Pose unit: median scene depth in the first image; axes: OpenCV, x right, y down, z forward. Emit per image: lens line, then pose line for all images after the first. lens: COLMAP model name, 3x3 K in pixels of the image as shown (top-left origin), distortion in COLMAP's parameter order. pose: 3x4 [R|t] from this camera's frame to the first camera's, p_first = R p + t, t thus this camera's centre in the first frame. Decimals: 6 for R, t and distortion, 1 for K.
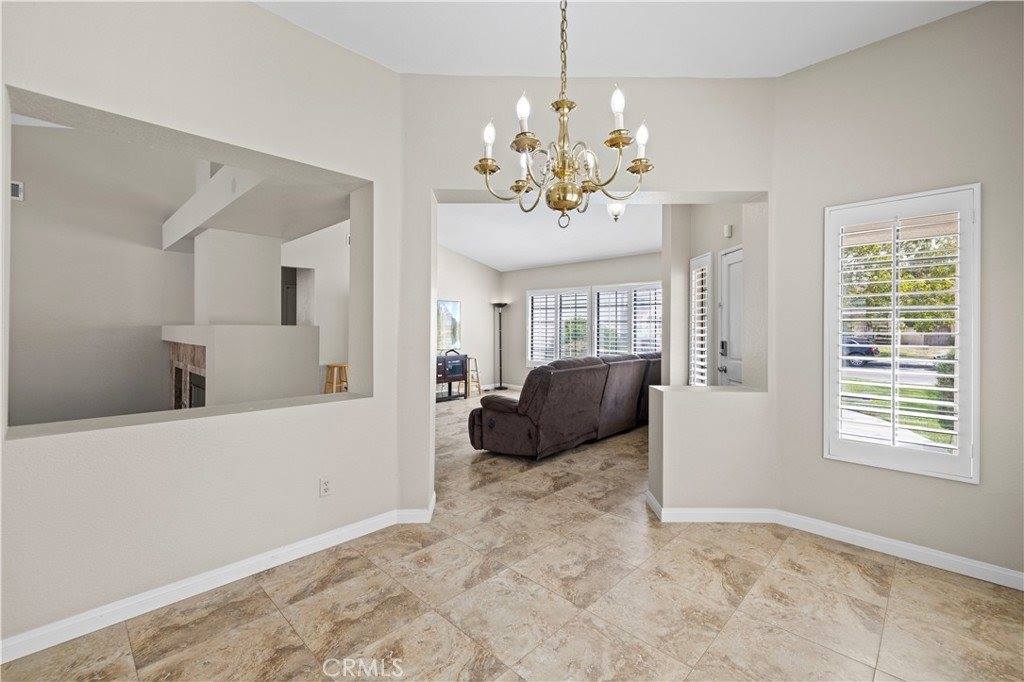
lens RADIAL K [[438.5, 0, 509.7], [0, 438.5, 323.0], [0, 0, 1]] dist [0.002937, 0.000539]
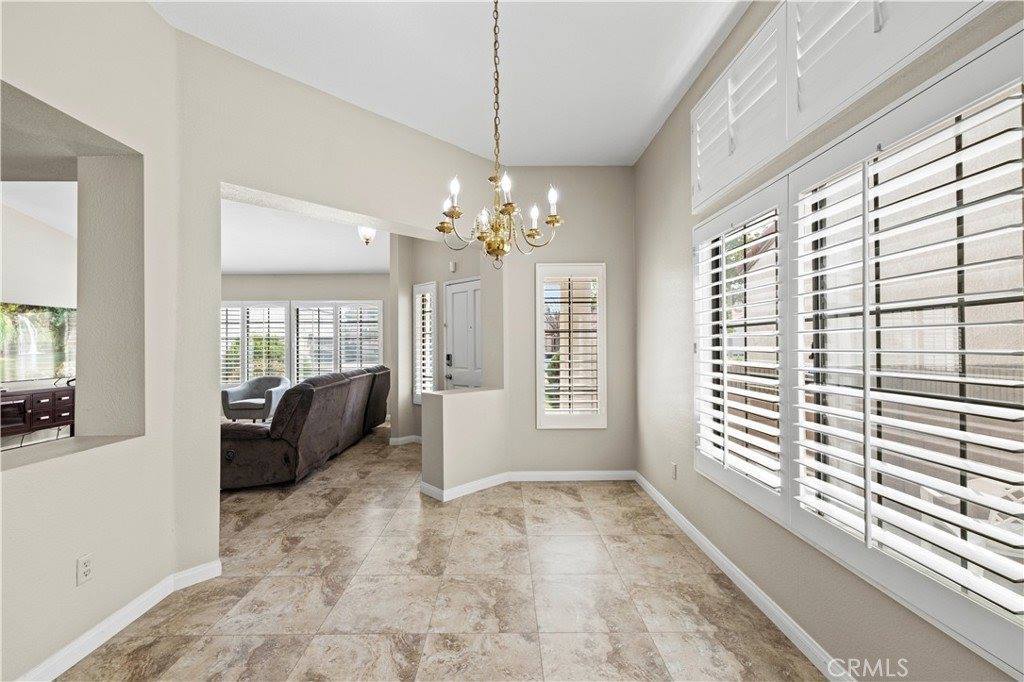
lens RADIAL K [[433.8, 0, 506.8], [0, 433.8, 333.6], [0, 0, 1]] dist [0.004090, -0.000004]
pose [[0.709502, 0.010932, 0.704619, -0.400696], [-0.000120, 0.999882, -0.015392, 0.002957], [-0.704704, 0.010836, 0.709419, 0.012329]]
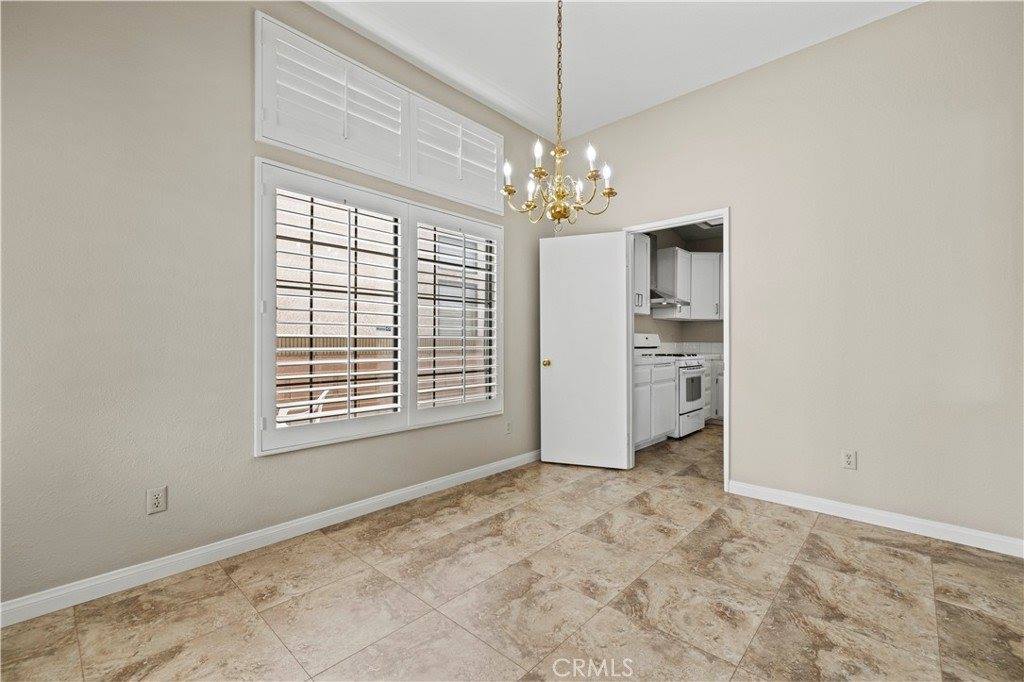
lens RADIAL K [[433.8, 0, 506.8], [0, 433.8, 333.6], [0, 0, 1]] dist [0.004090, -0.000004]
pose [[-0.999662, -0.009104, -0.024351, 0.164506], [-0.008401, 0.999550, -0.028809, 0.089360], [0.024603, -0.028595, -0.999288, 1.239198]]
